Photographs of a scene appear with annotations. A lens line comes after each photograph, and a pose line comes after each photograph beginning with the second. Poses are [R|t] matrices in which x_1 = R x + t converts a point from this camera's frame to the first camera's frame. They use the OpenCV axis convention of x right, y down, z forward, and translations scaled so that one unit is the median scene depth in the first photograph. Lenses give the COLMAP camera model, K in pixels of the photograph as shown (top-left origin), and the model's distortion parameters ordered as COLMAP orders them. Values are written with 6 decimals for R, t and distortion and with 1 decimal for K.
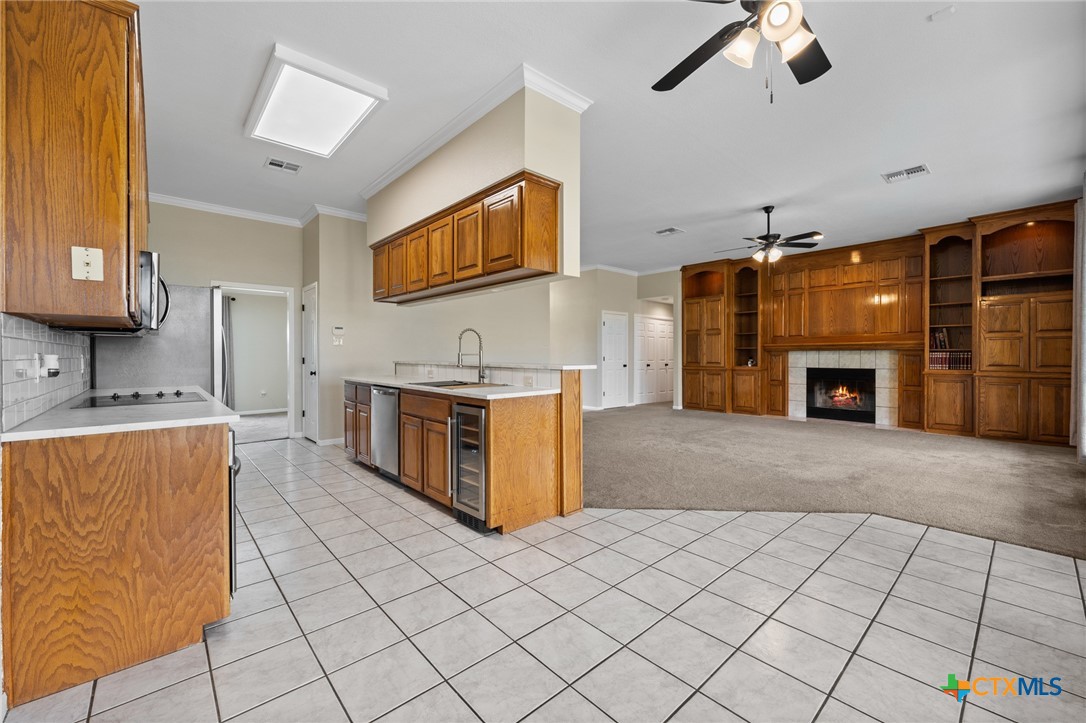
lens RADIAL K [[444.1, 0, 544.6], [0, 444.1, 356.0], [0, 0, 1]] dist [-0.000343, -0.000038]
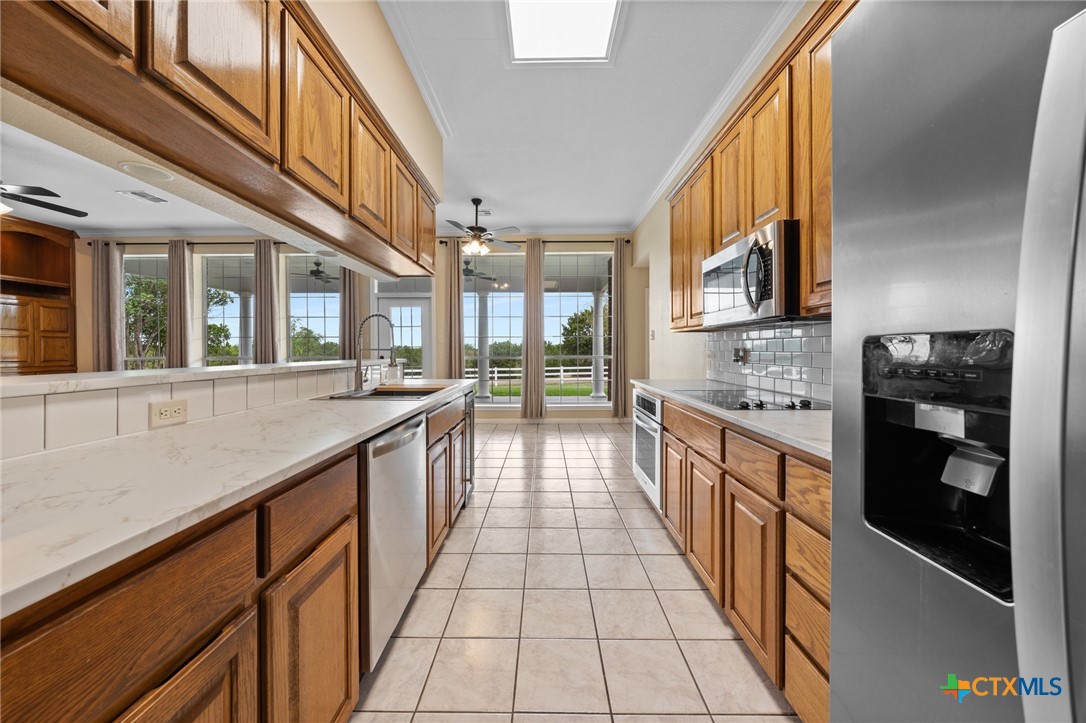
lens RADIAL K [[371.5, 0, 544.8], [0, 371.5, 353.5], [0, 0, 1]] dist [-0.004344, -0.000116]
pose [[-0.737782, -0.004254, 0.675025, -0.351380], [0.005105, 0.999916, 0.011881, -0.001701], [-0.675020, 0.012211, -0.737699, 0.577432]]
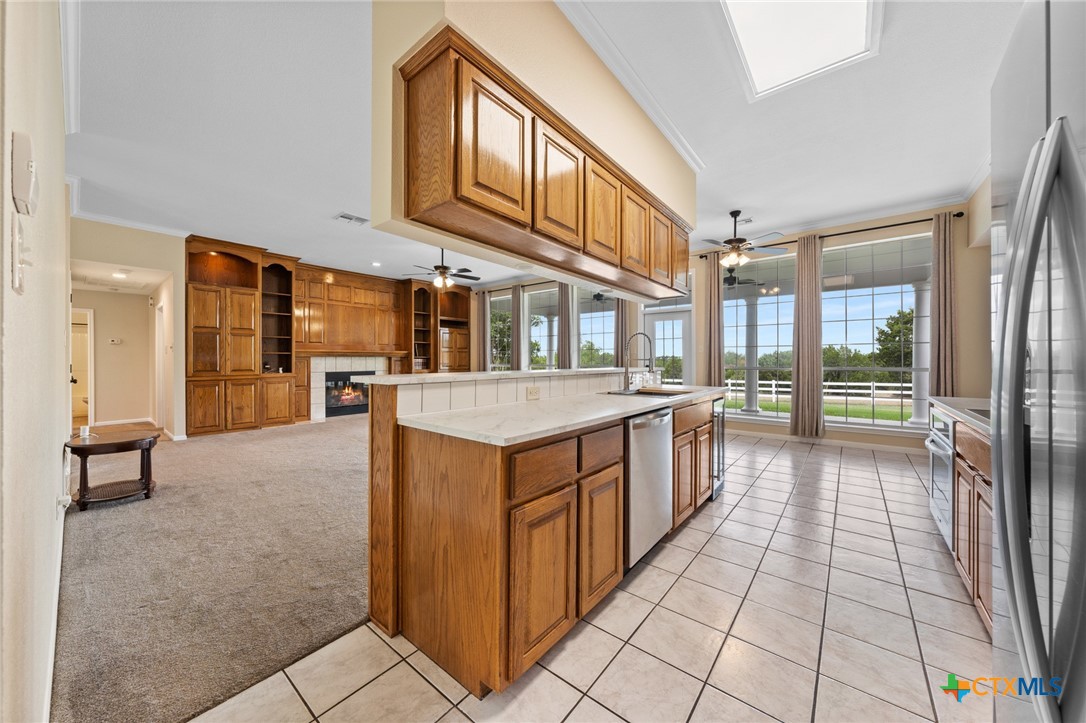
lens RADIAL K [[380.7, 0, 549.5], [0, 380.7, 358.2], [0, 0, 1]] dist [-0.000669, -0.000029]
pose [[-0.155280, 0.005622, 0.987854, -0.426202], [0.003118, 0.999982, -0.005201, -0.001661], [-0.987866, 0.002272, -0.155295, 0.602319]]
